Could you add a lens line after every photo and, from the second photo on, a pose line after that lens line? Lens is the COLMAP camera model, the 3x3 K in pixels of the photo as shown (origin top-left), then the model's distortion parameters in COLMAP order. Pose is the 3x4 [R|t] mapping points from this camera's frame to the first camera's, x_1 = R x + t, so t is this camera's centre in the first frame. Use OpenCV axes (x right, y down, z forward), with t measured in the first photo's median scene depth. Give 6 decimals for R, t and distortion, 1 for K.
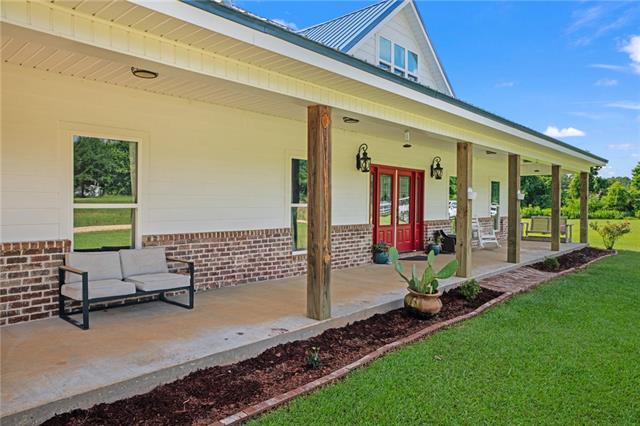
lens RADIAL K [[446.8, 0, 320.4], [0, 446.8, 229.4], [0, 0, 1]] dist [0.003228, -0.000031]
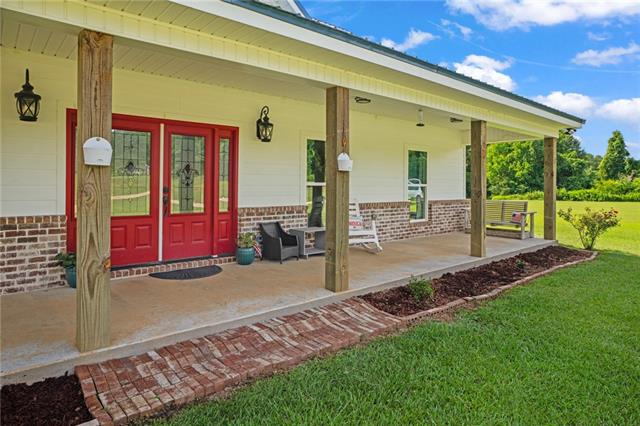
lens RADIAL K [[393.0, 0, 320.0], [0, 393.0, 213.0], [0, 0, 1]] dist [-0.033569, 0.001560]
pose [[0.990973, 0.016484, -0.133046, 0.242110], [-0.013994, 0.999709, 0.019628, -0.013952], [0.133331, -0.017589, 0.990915, 0.270005]]
